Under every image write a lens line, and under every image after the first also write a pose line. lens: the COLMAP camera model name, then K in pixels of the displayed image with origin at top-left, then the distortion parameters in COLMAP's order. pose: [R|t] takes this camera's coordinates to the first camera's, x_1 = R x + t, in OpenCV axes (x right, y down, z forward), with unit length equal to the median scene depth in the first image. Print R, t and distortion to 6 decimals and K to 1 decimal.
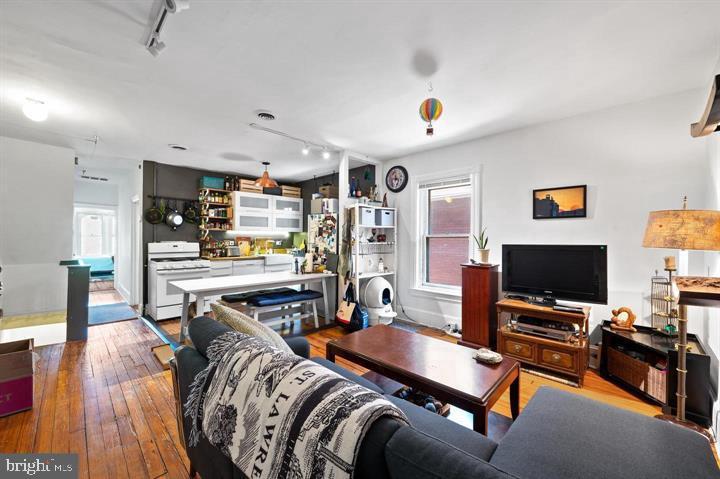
lens RADIAL K [[293.5, 0, 372.7], [0, 293.5, 237.6], [0, 0, 1]] dist [-0.001832, 0.000631]
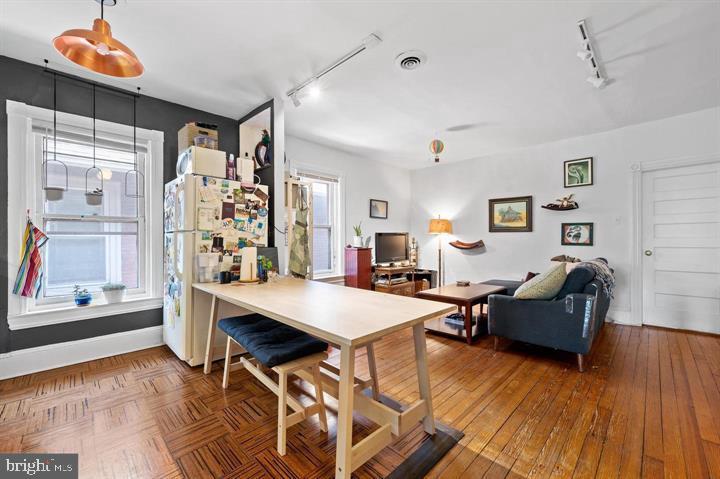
lens RADIAL K [[293.5, 0, 359.9], [0, 293.5, 238.0], [0, 0, 1]] dist [-0.001832, 0.000631]
pose [[0.014334, -0.001449, 0.999896, -0.779754], [0.000564, 0.999999, 0.001441, 0.034460], [-0.999897, 0.000543, 0.014335, 0.767239]]
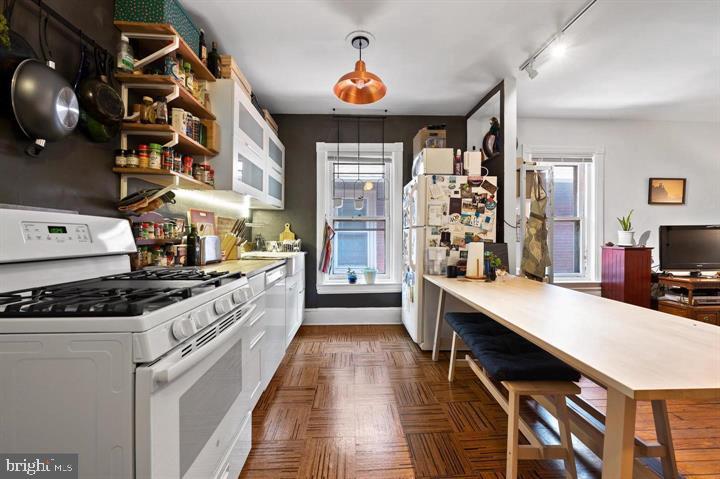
lens RADIAL K [[293.5, 0, 360.4], [0, 293.5, 237.4], [0, 0, 1]] dist [-0.001832, 0.000631]
pose [[0.682714, -0.010287, 0.730614, -0.762129], [0.000660, 0.999909, 0.013462, 0.036001], [-0.730686, -0.008708, 0.682658, 0.773212]]
